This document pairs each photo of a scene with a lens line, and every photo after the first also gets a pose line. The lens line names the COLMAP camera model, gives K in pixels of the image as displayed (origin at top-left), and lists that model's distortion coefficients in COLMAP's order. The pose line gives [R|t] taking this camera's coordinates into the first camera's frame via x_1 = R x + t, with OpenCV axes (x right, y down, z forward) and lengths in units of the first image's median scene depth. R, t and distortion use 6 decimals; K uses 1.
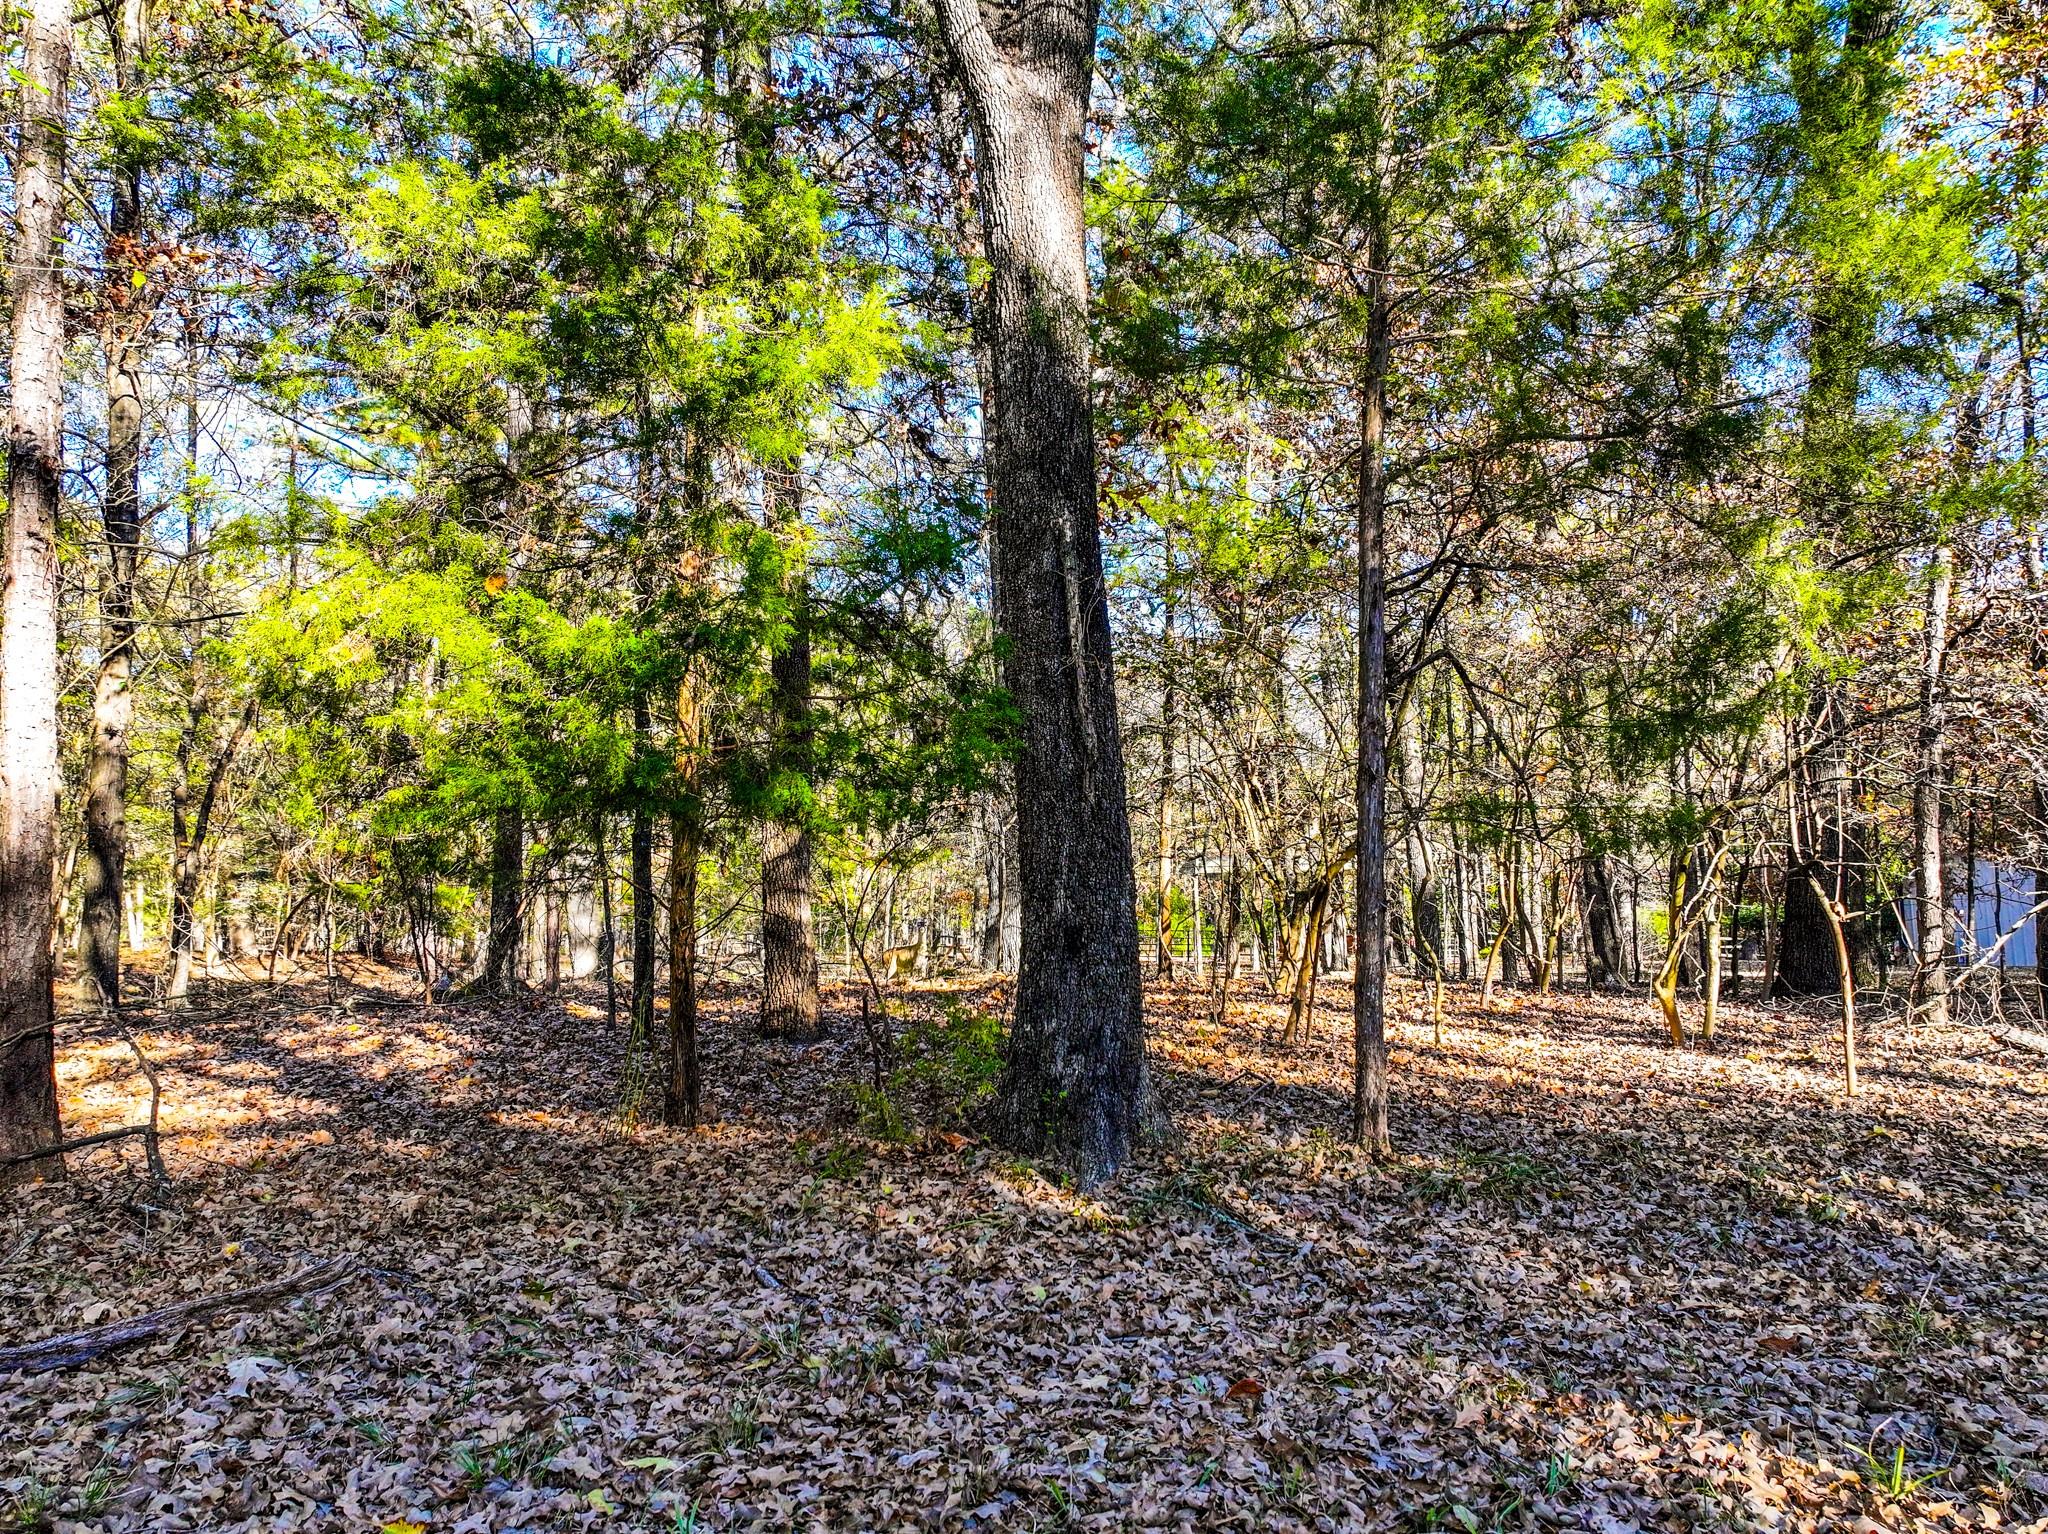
lens RADIAL K [[1446.4, 0, 1030.7], [0, 1446.4, 757.6], [0, 0, 1]] dist [0.002623, 0.015114]
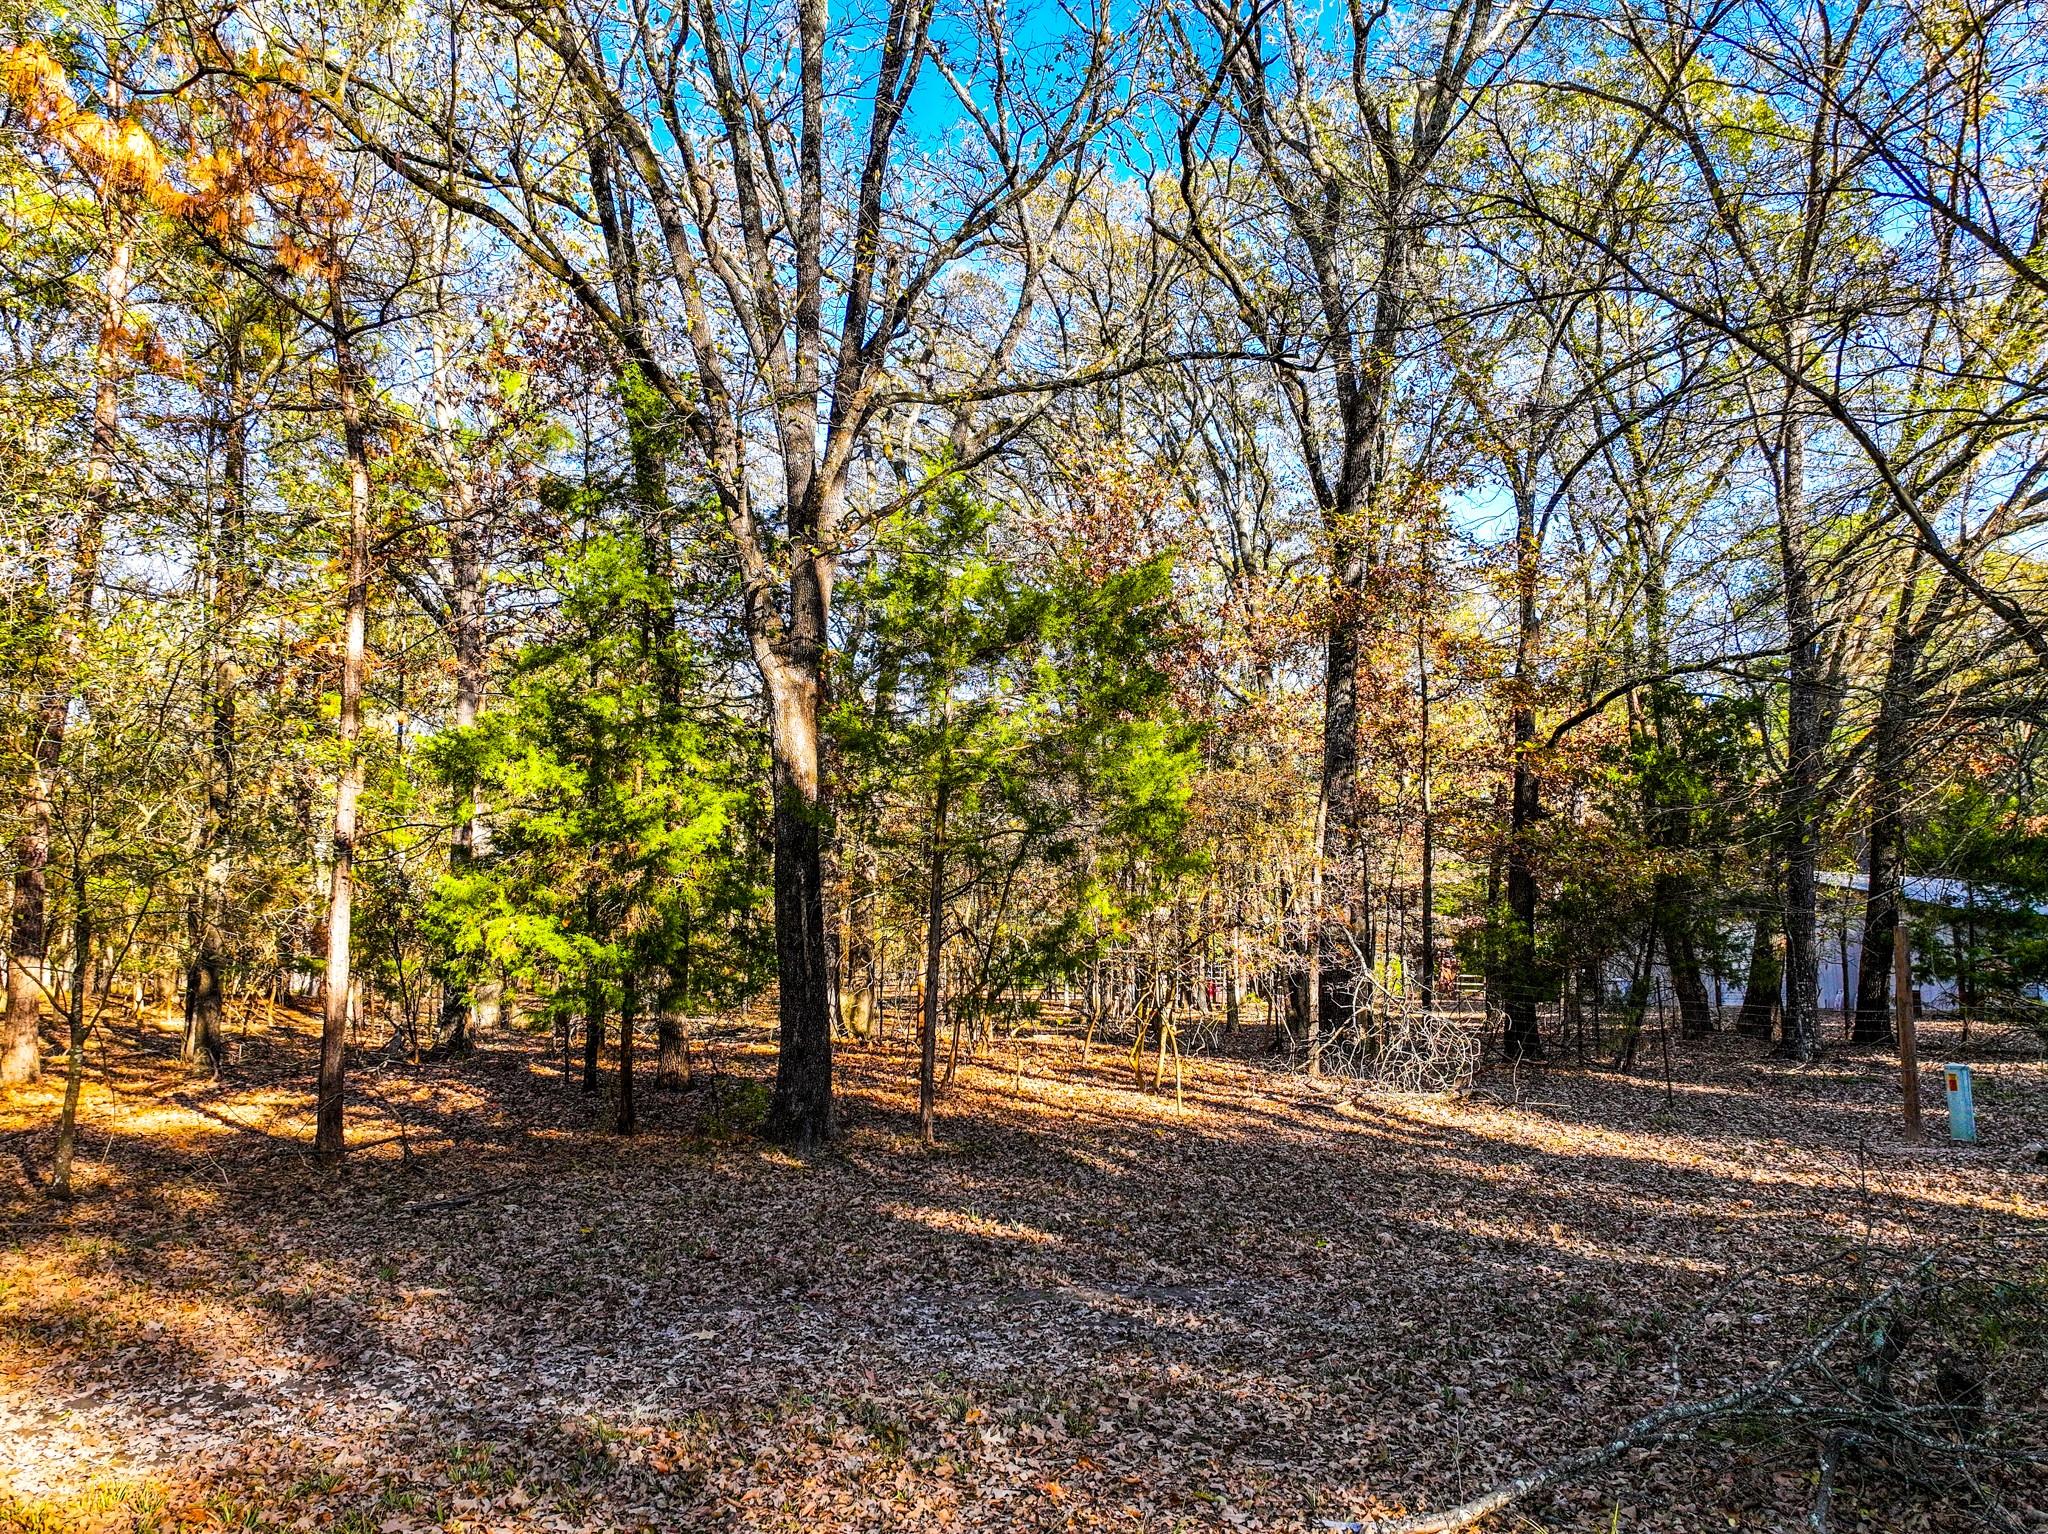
lens RADIAL K [[1446.4, 0, 1030.7], [0, 1446.4, 757.6], [0, 0, 1]] dist [0.002623, 0.015114]
pose [[0.996107, 0.014072, 0.087025, 0.152446], [-0.012543, 0.999758, -0.018083, -0.256308], [-0.087258, 0.016921, 0.996042, -1.121572]]
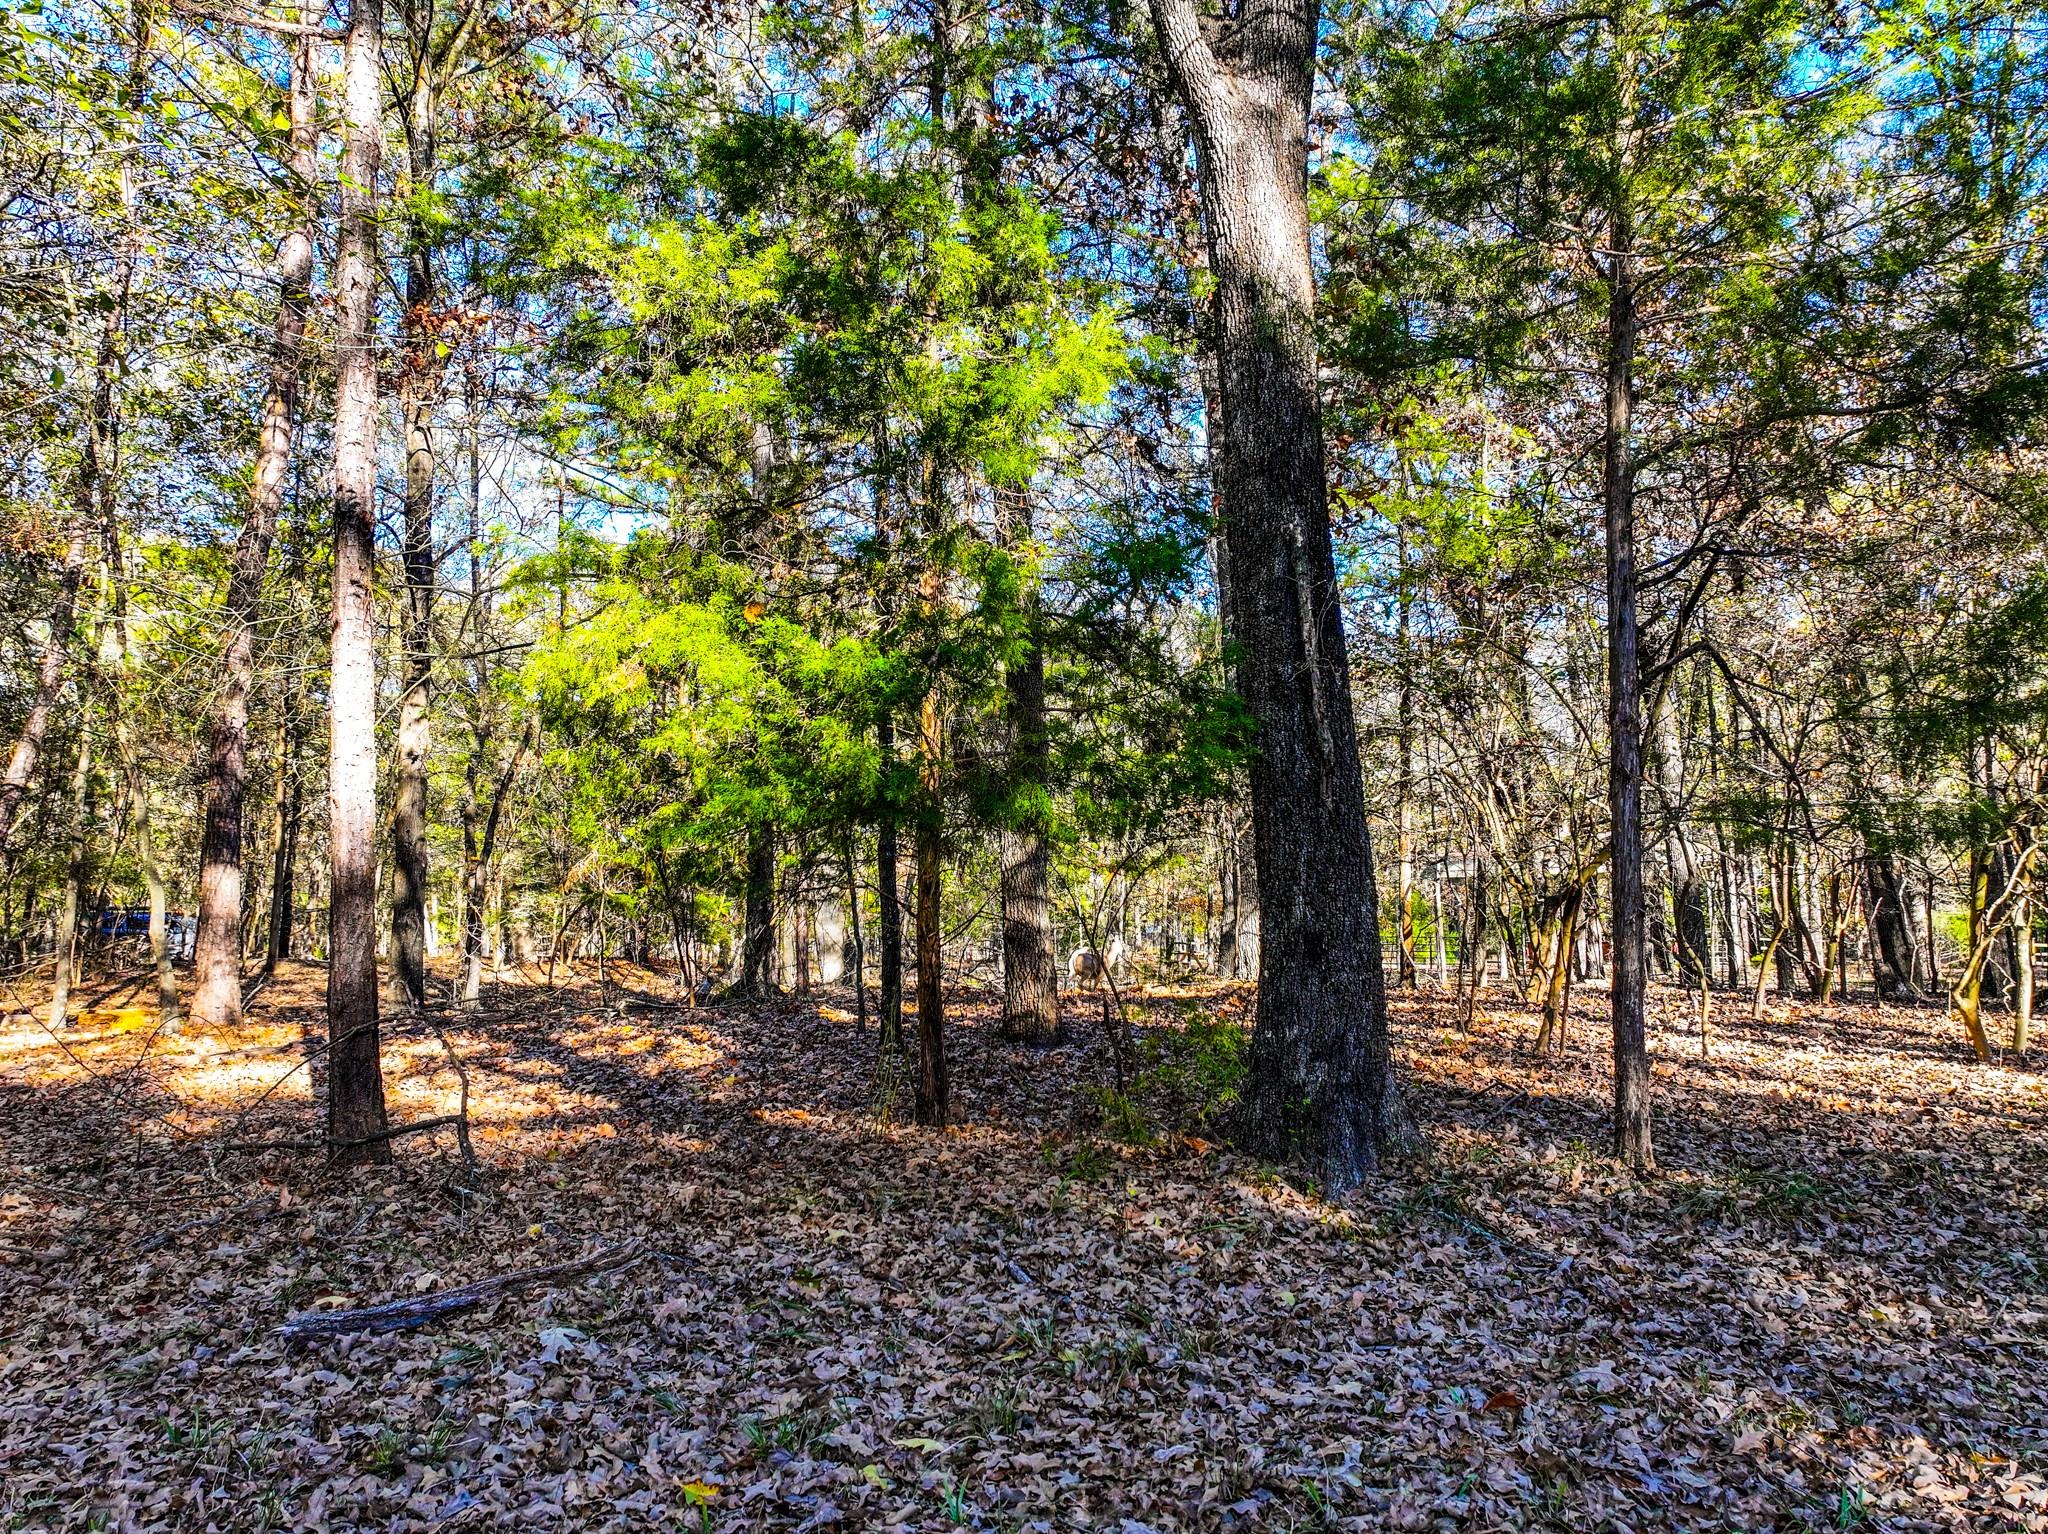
lens RADIAL K [[1446.4, 0, 1030.7], [0, 1446.4, 757.6], [0, 0, 1]] dist [0.002623, 0.015114]
pose [[0.987255, -0.021282, -0.157718, -0.002330], [0.020564, 0.999769, -0.006183, -0.001312], [0.157813, 0.002861, 0.987465, -0.011573]]
